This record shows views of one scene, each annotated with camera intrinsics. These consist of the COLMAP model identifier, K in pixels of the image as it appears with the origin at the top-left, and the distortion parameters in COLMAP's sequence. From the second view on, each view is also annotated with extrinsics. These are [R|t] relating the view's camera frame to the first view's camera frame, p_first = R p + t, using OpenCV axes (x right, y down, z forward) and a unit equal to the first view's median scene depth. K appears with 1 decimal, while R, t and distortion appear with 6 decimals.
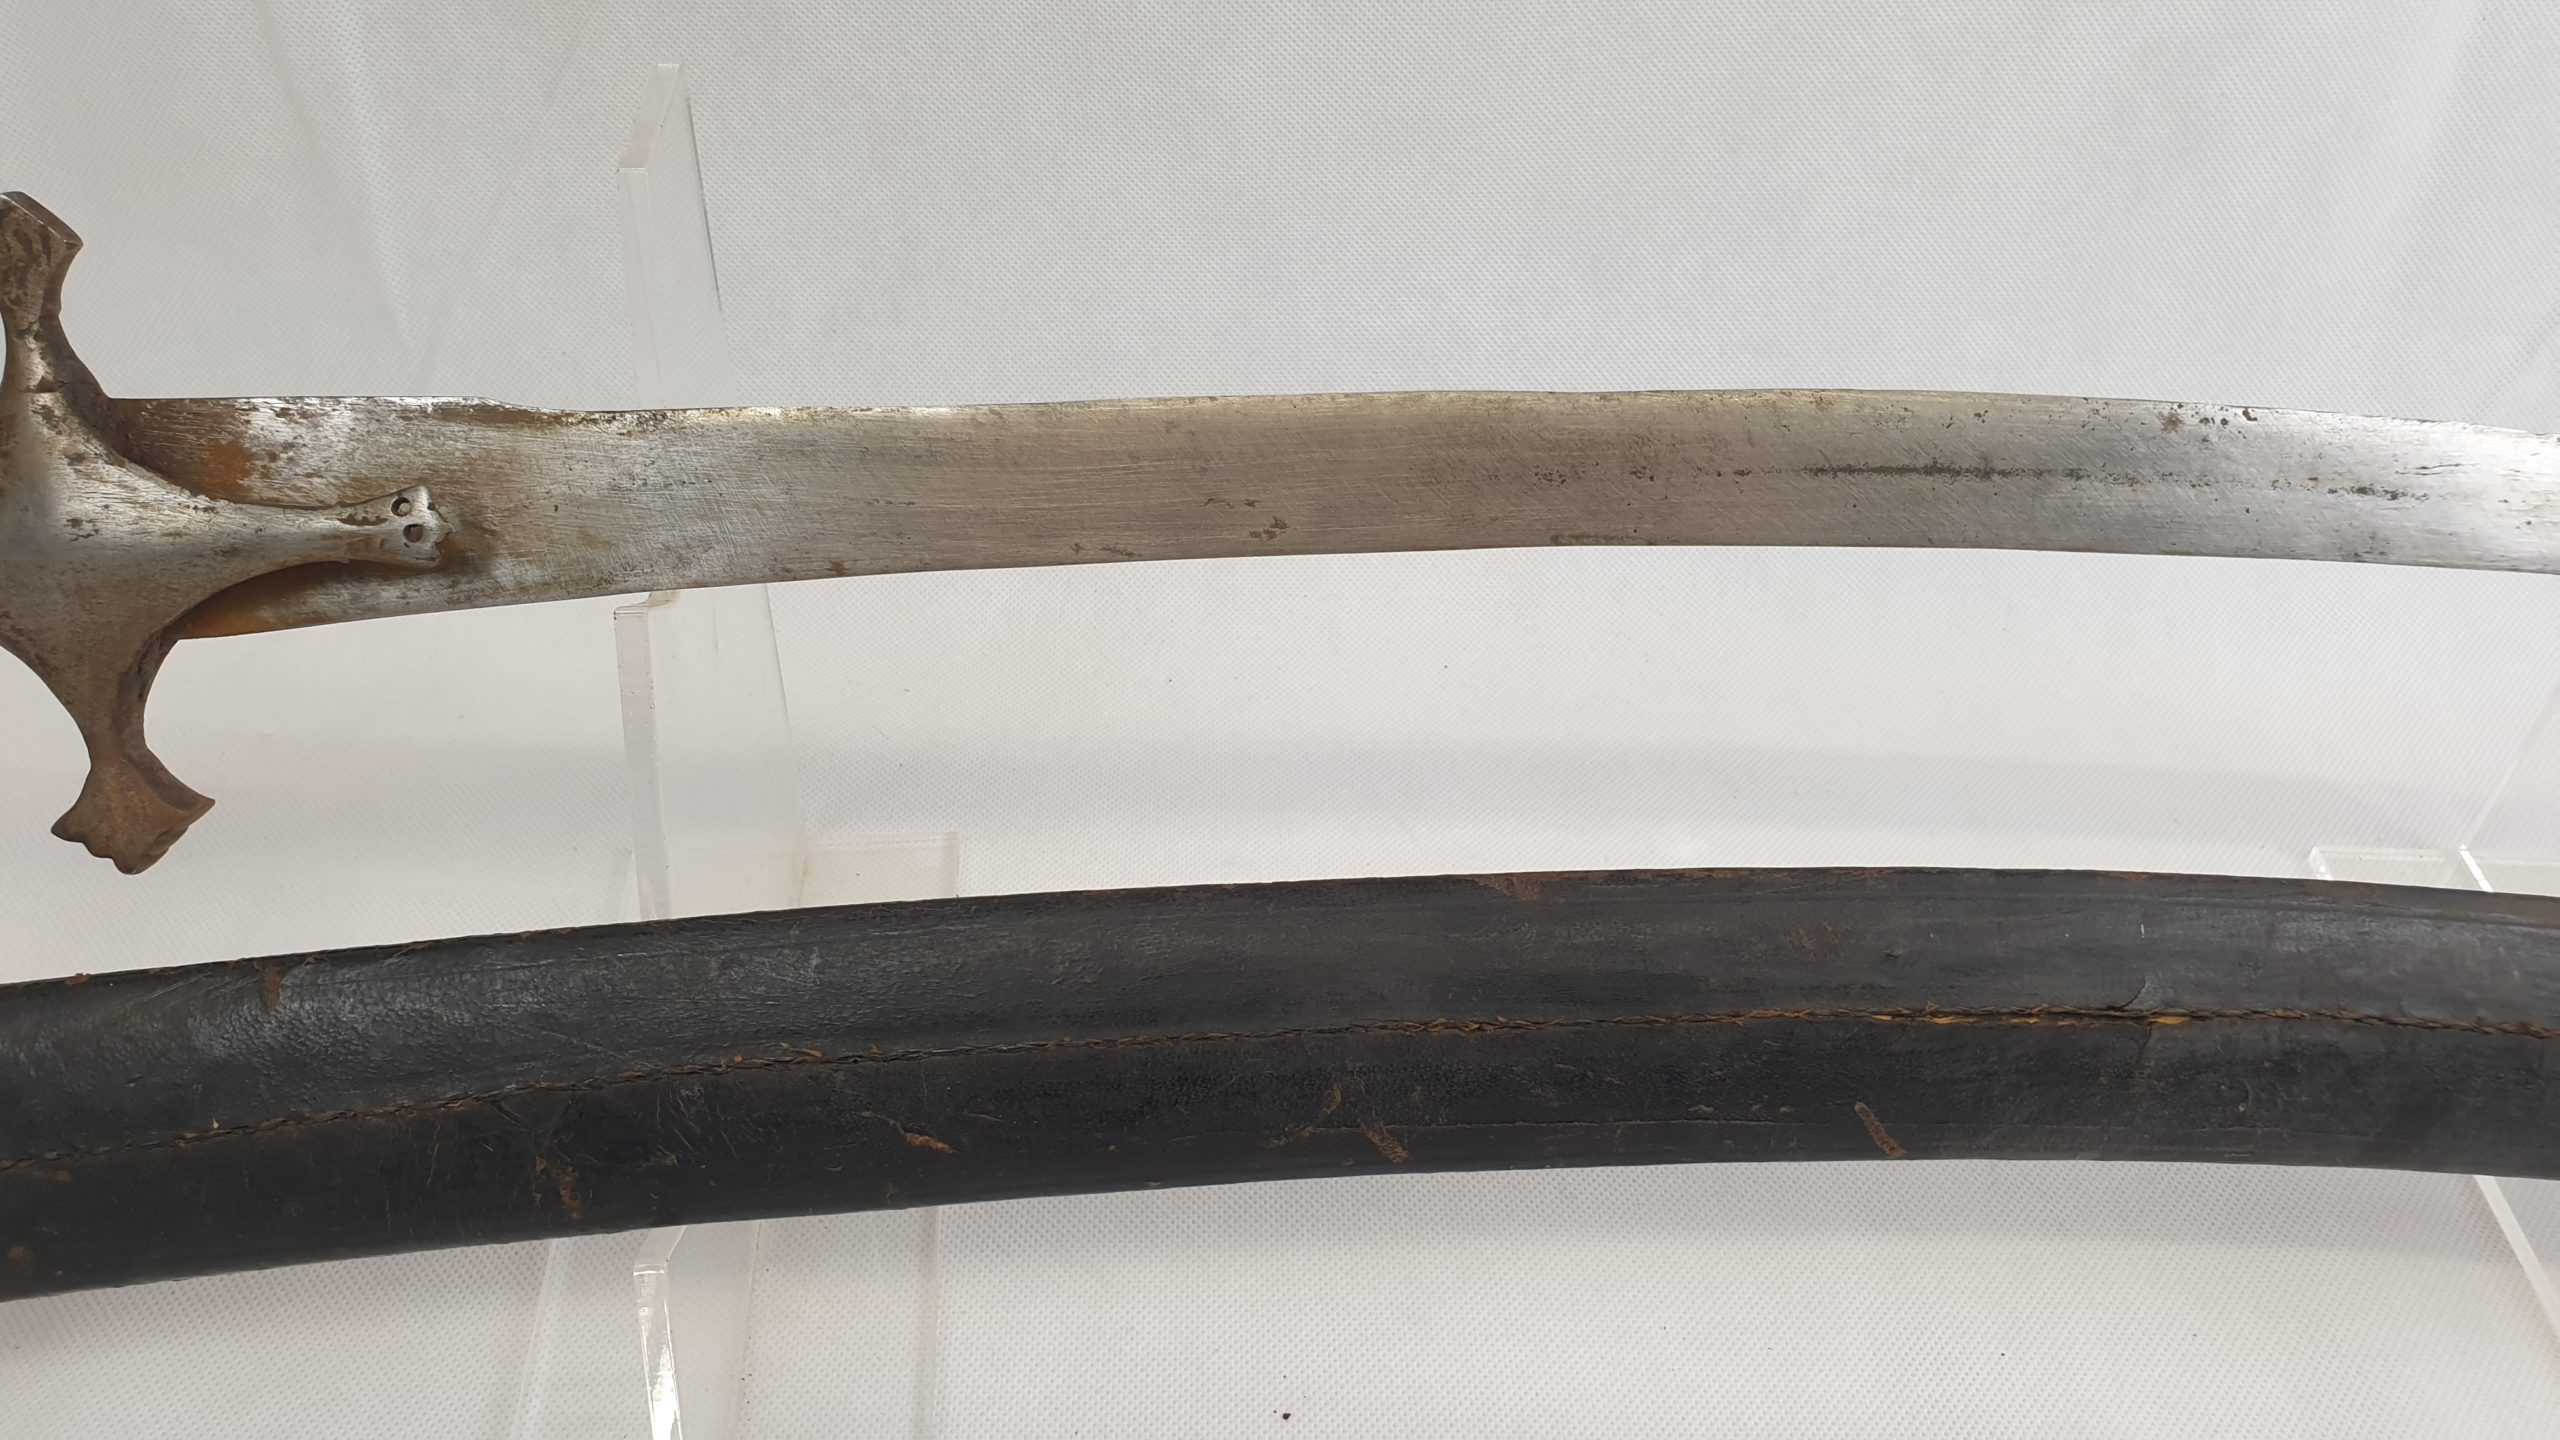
lens RADIAL K [[1986.5, 0, 1278.0], [0, 1986.5, 720.1], [0, 0, 1]] dist [0.019262, -0.025175]
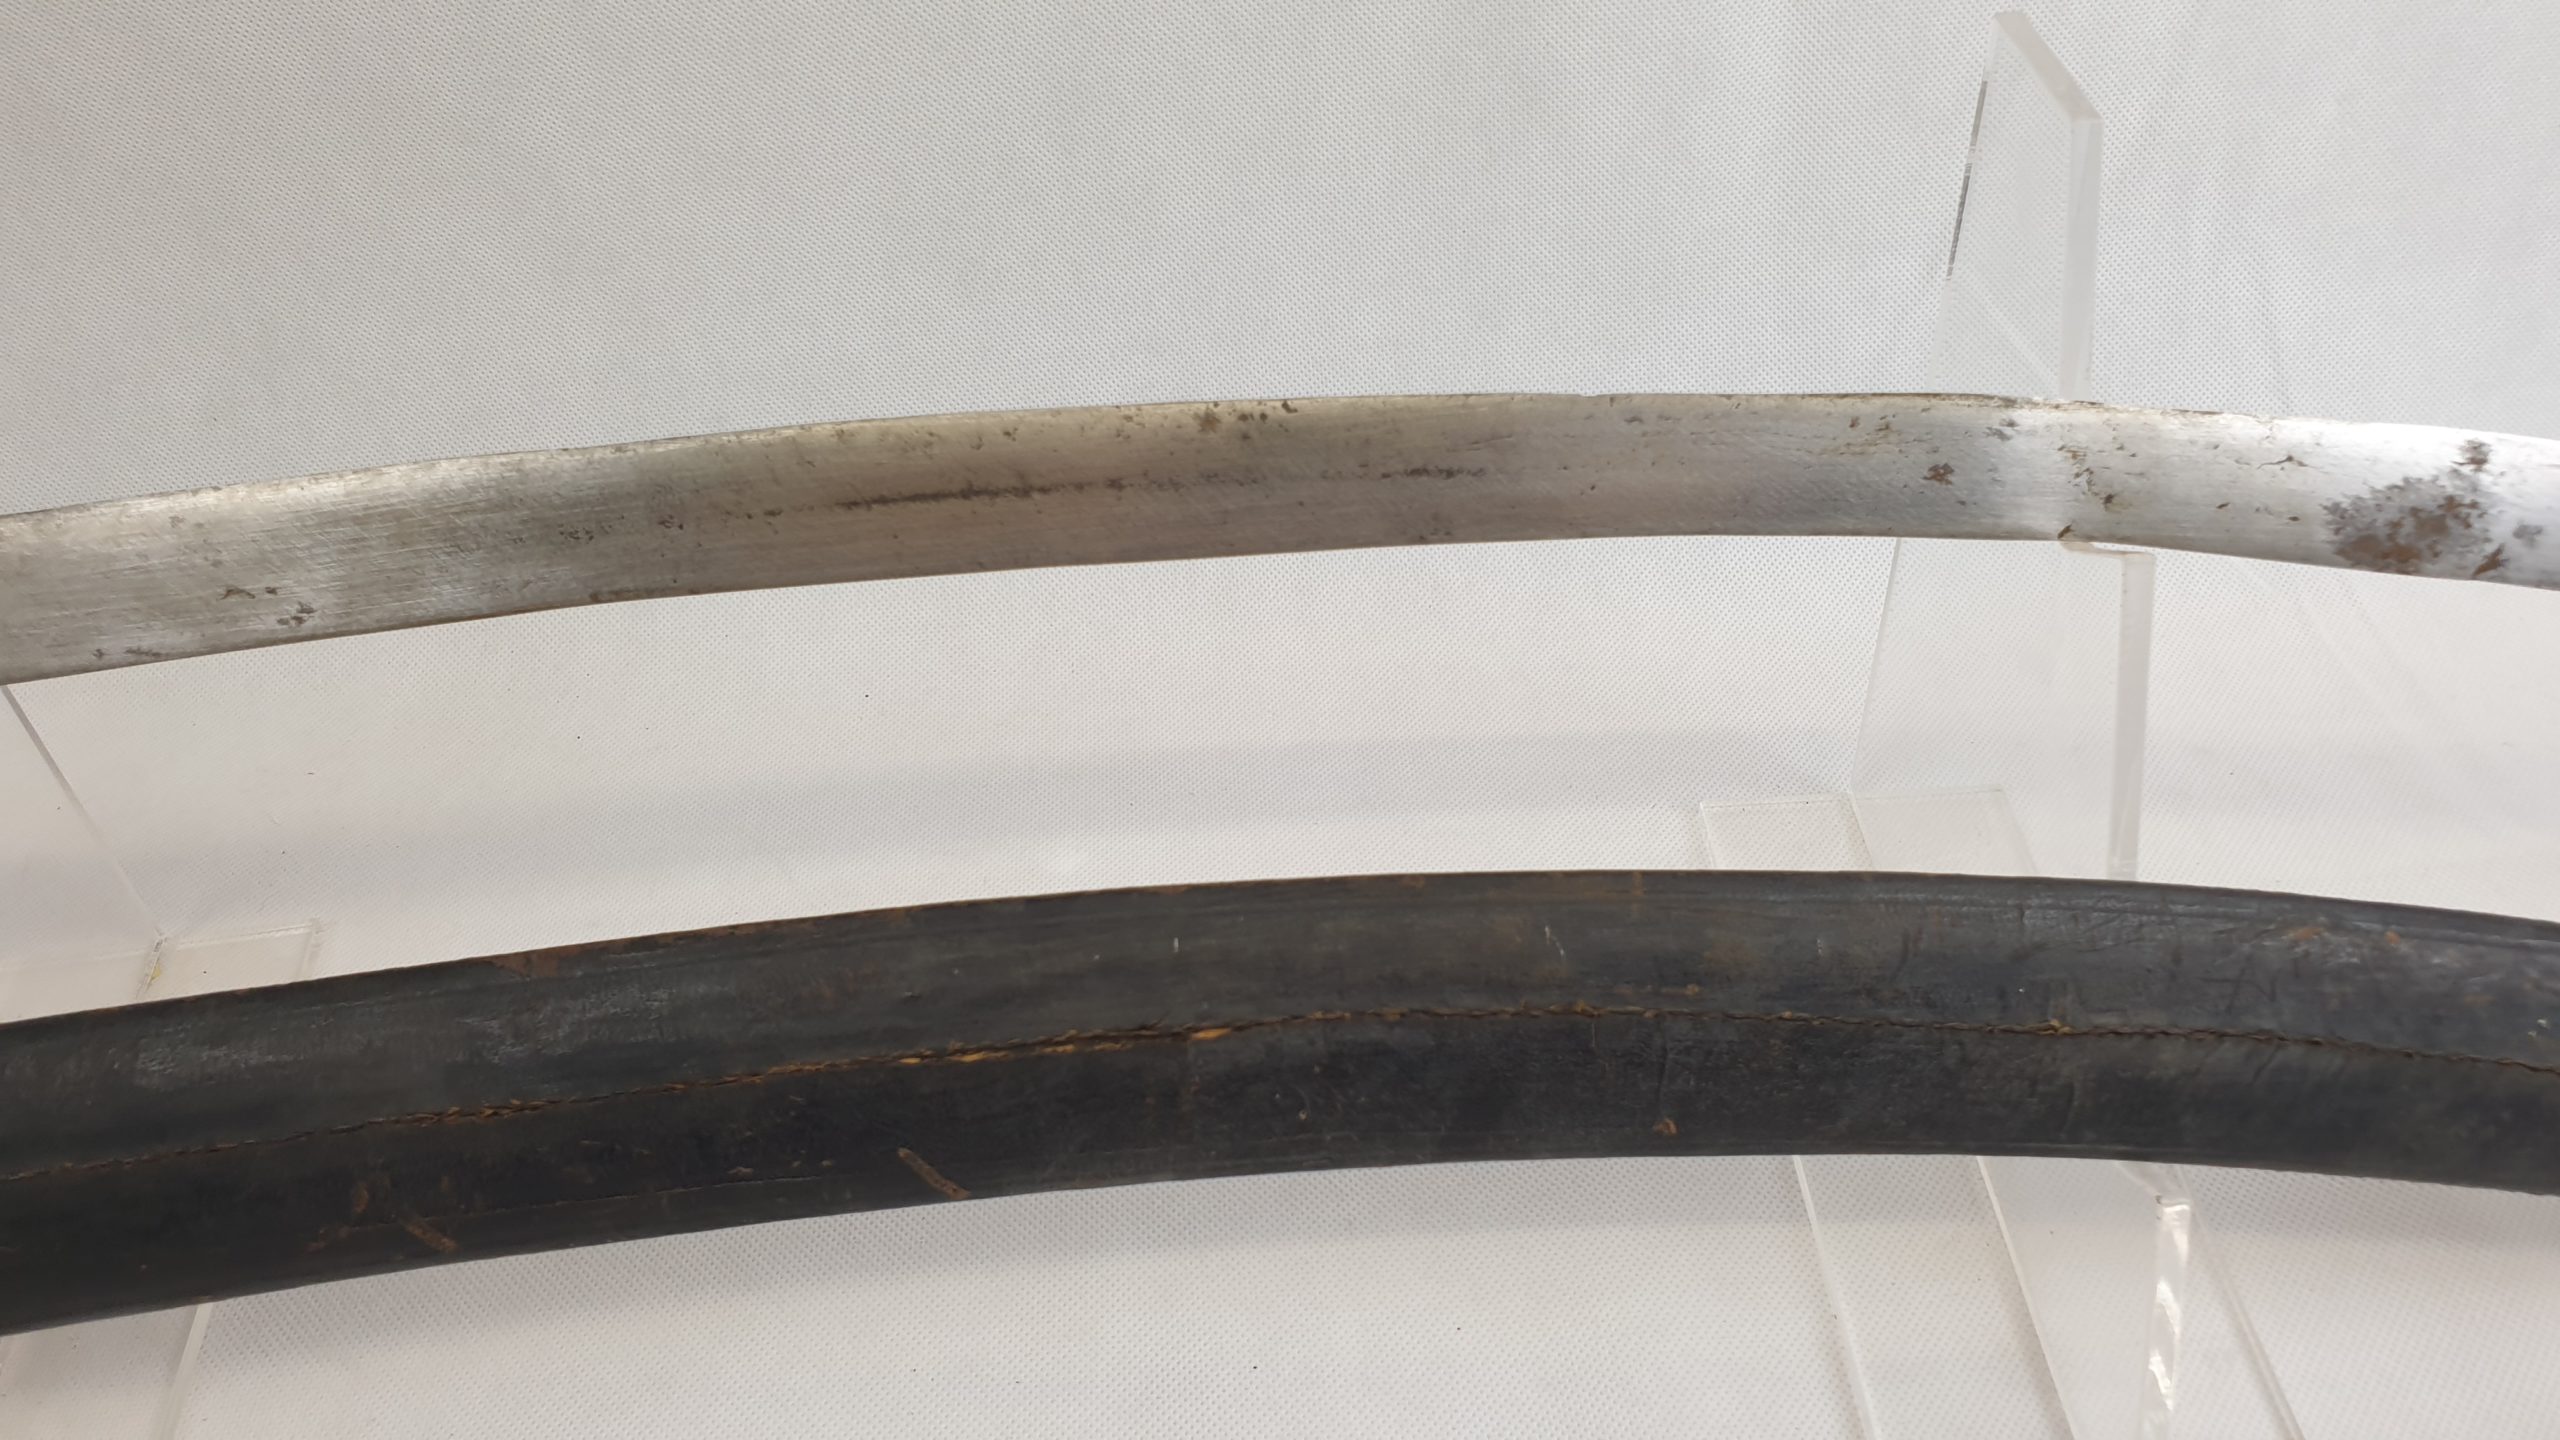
lens RADIAL K [[1986.5, 0, 1296.9], [0, 1986.5, 732.2], [0, 0, 1]] dist [0.019262, -0.025175]
pose [[0.995698, -0.092645, 0.001597, 0.487950], [0.092610, 0.995585, 0.015313, -0.008658], [-0.003008, -0.015100, 0.999881, 0.021251]]
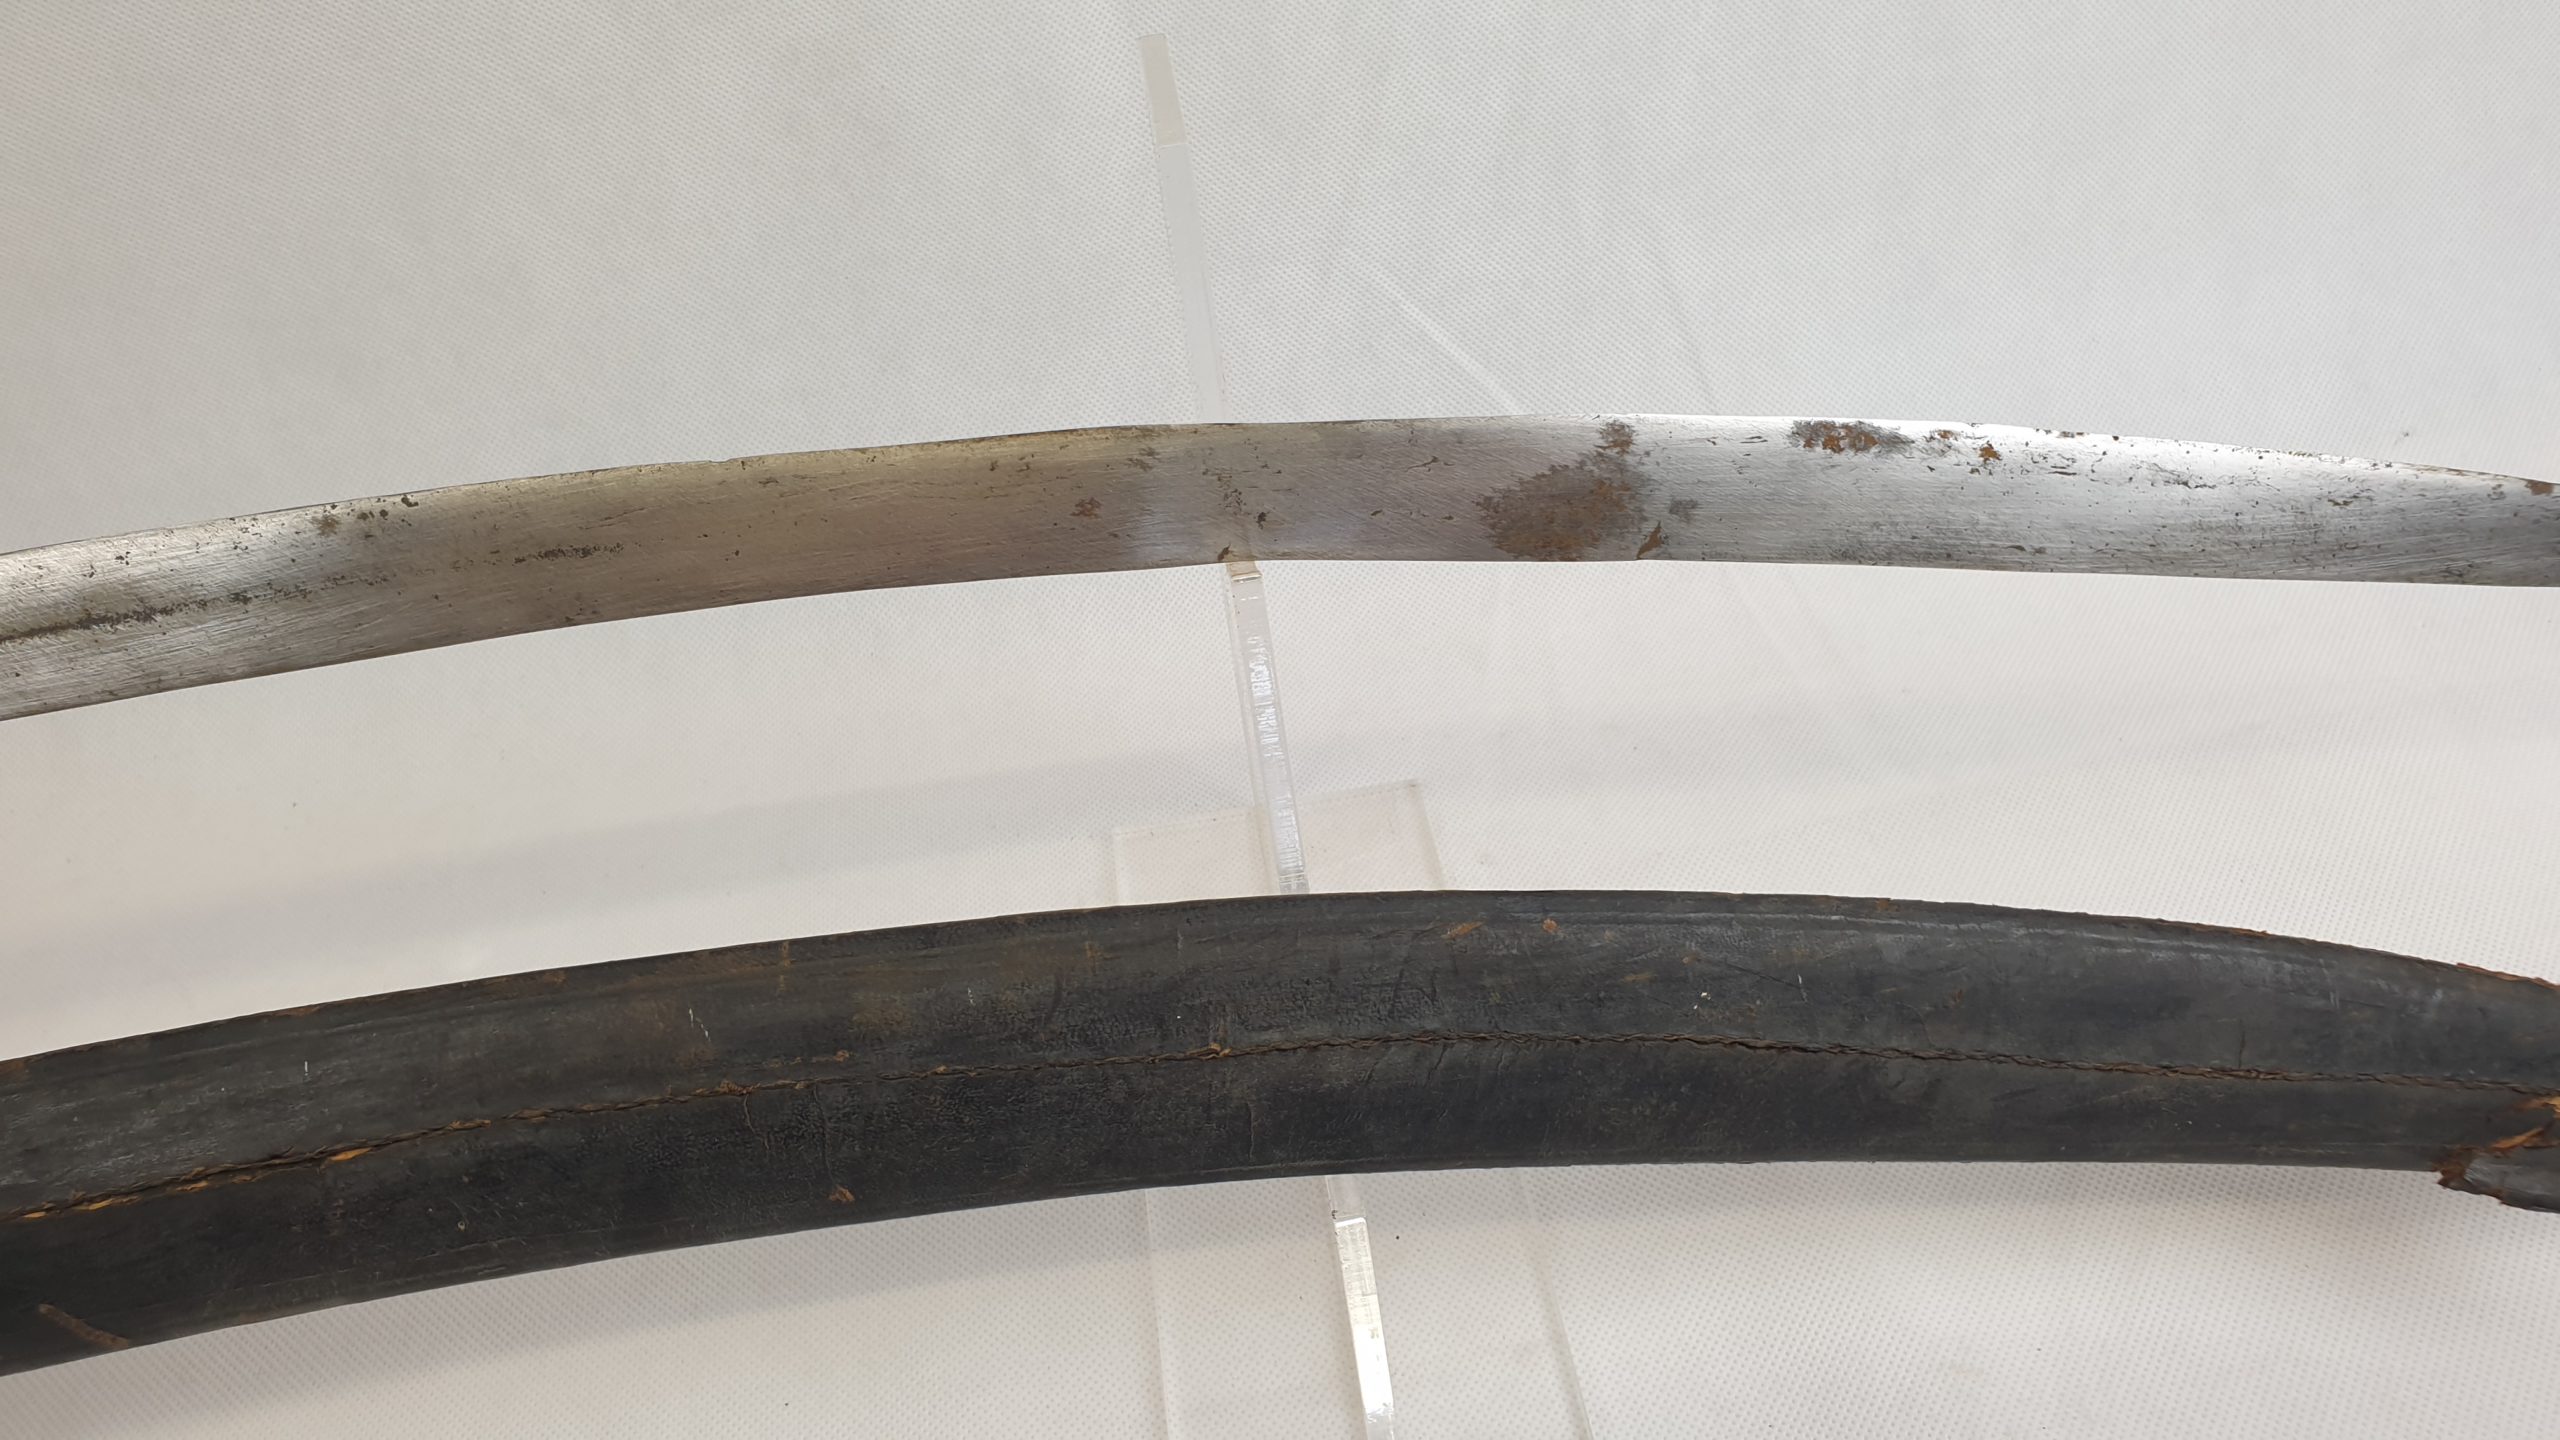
lens RADIAL K [[1986.5, 0, 1310.7], [0, 1986.5, 729.0], [0, 0, 1]] dist [0.019262, -0.025175]
pose [[0.980006, -0.192803, 0.049144, 0.866825], [0.192123, 0.981201, 0.018251, 0.020236], [-0.051739, -0.008444, 0.998625, 0.020713]]
